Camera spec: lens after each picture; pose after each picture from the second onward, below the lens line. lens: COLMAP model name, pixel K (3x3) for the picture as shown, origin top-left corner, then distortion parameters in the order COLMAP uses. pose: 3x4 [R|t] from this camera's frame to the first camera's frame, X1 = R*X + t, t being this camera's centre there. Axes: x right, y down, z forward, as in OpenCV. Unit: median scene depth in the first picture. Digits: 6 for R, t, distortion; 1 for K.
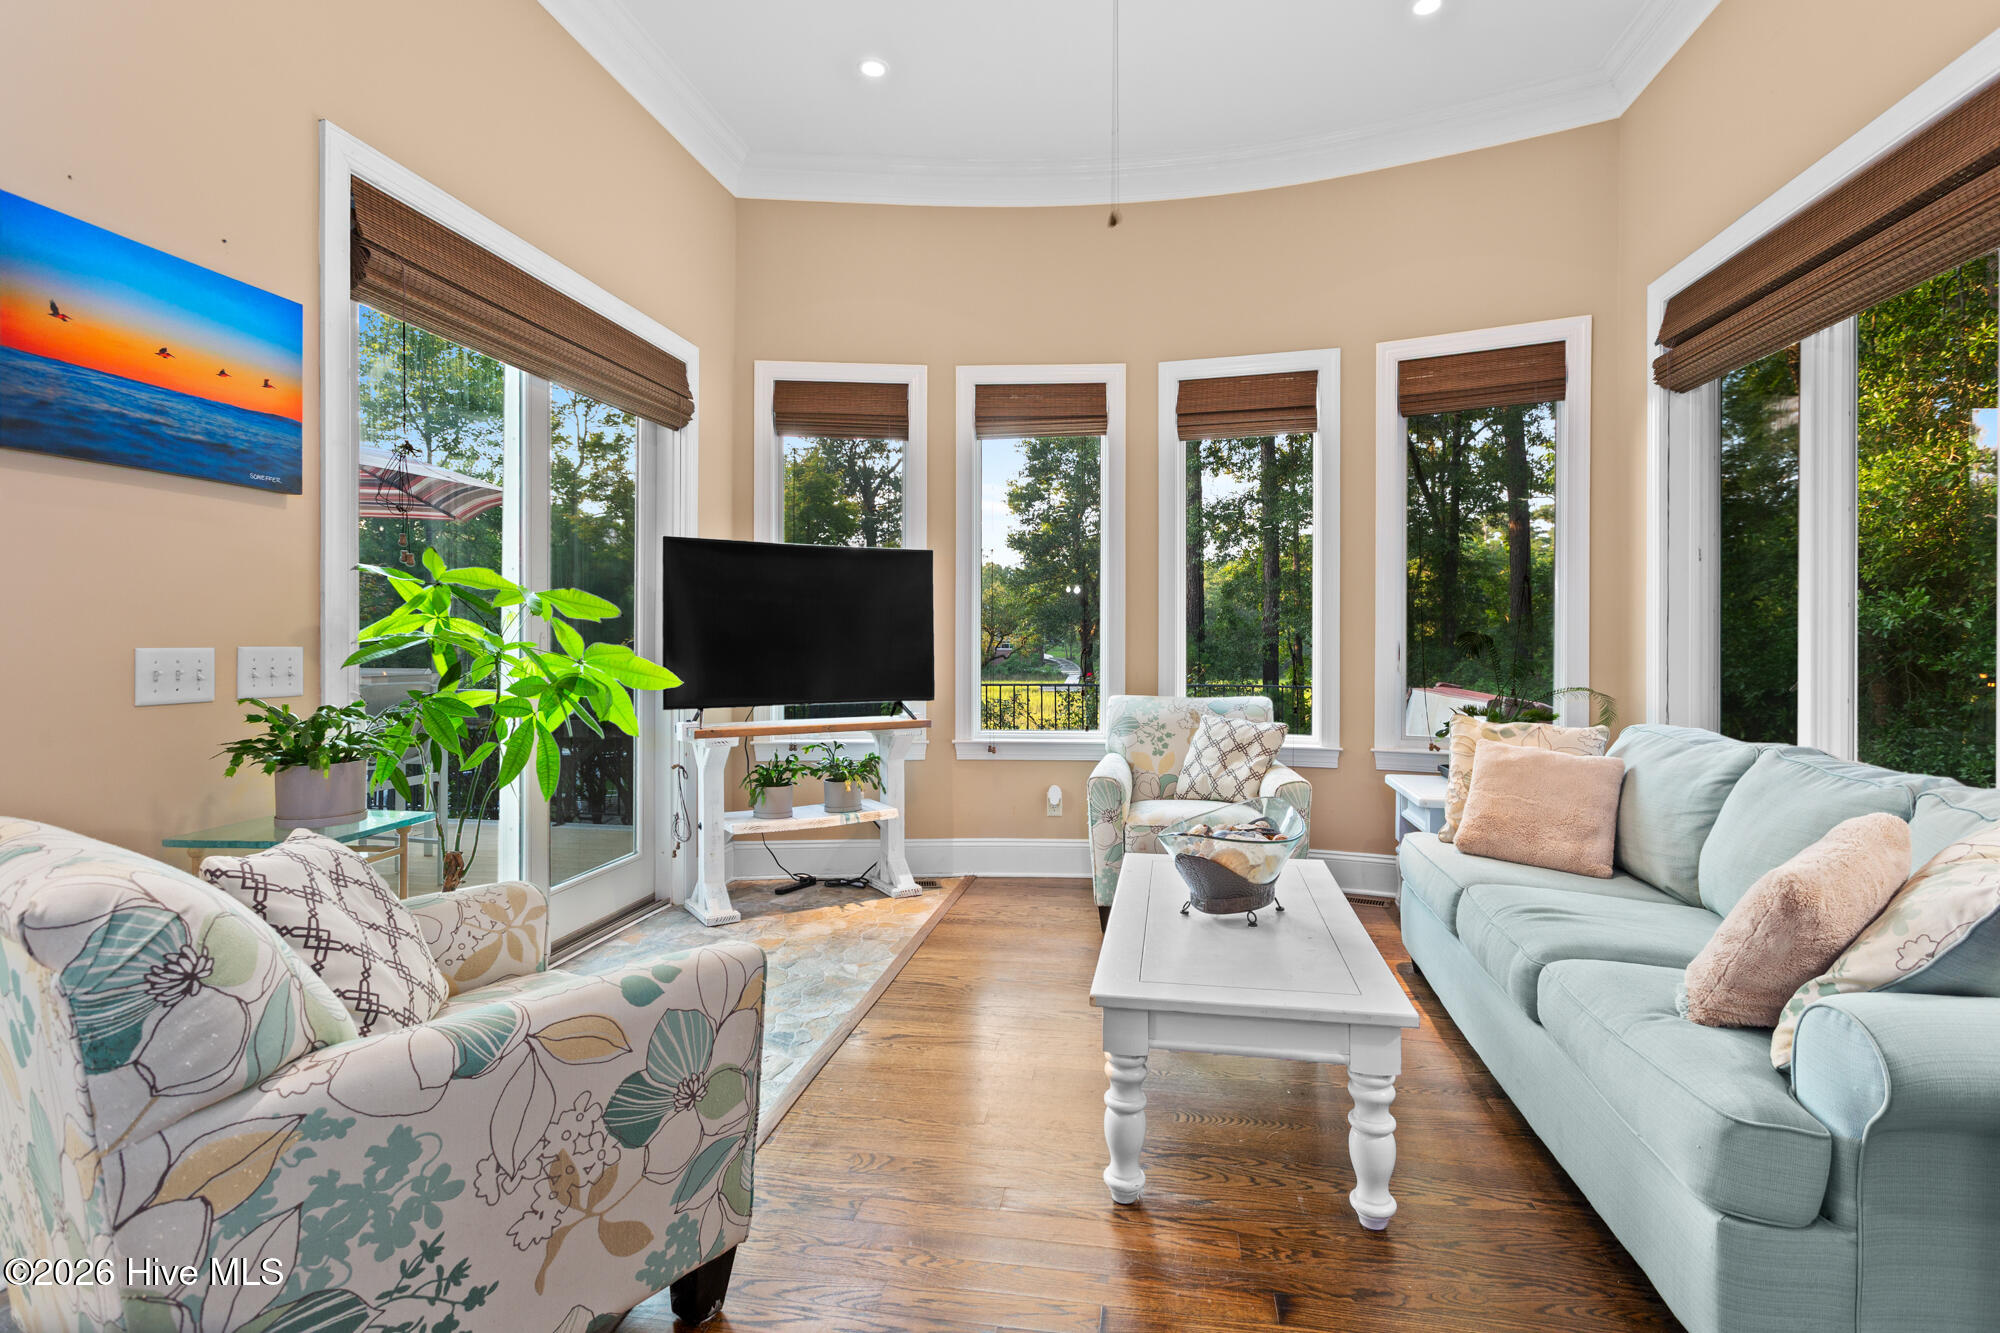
lens RADIAL K [[969.2, 0, 997.2], [0, 969.2, 645.2], [0, 0, 1]] dist [0.006789, 0.001969]
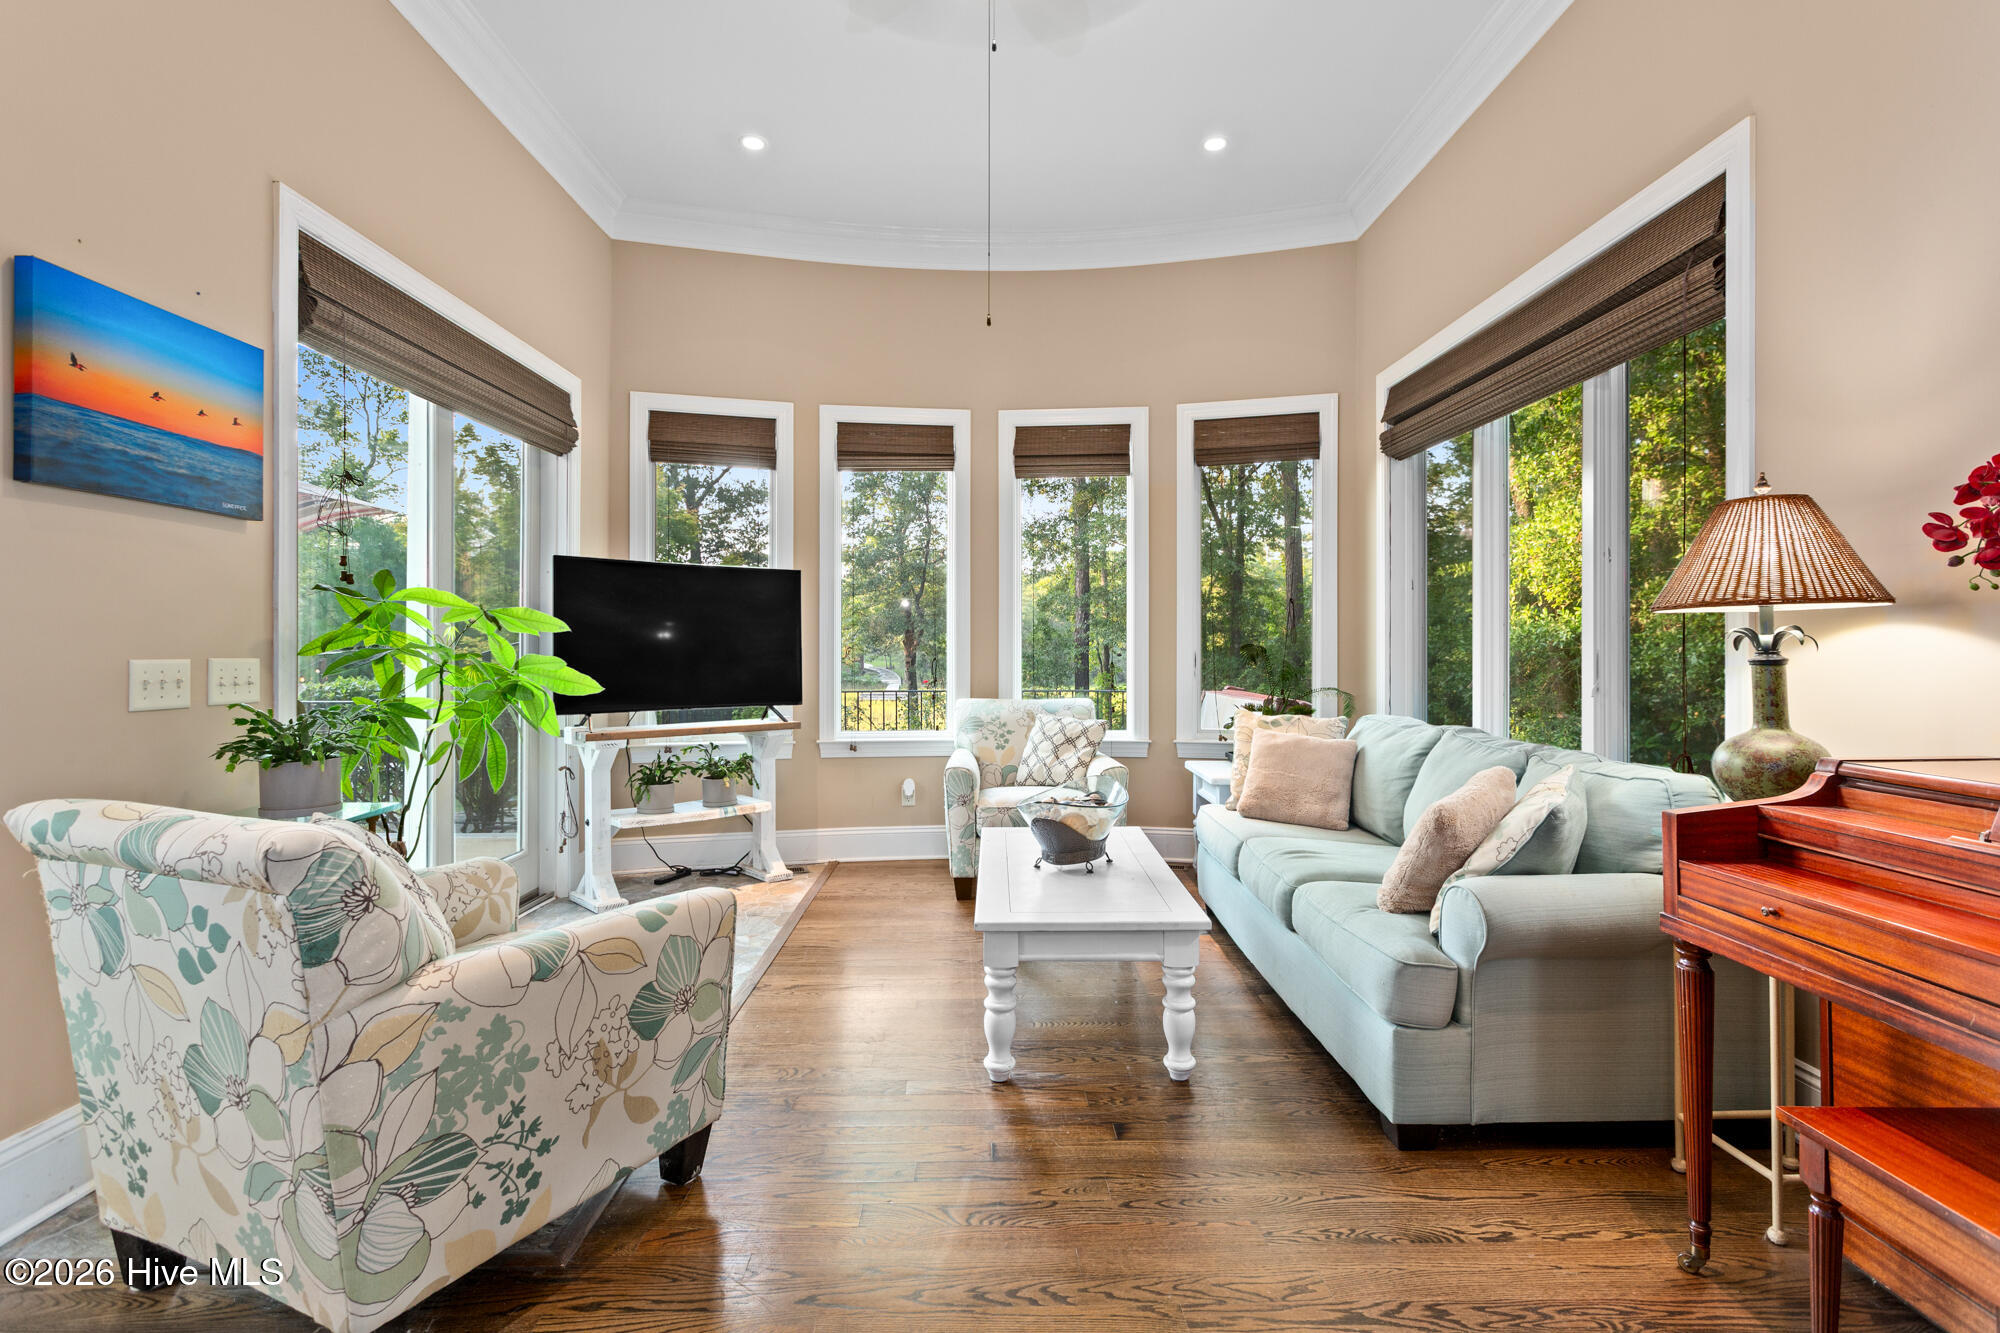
lens RADIAL K [[969.2, 0, 989.3], [0, 969.2, 654.3], [0, 0, 1]] dist [0.006789, 0.001969]
pose [[0.982784, -0.001993, 0.184747, -0.100214], [0.002057, 0.999998, -0.000156, -0.000940], [-0.184746, 0.000533, 0.982786, -0.229201]]
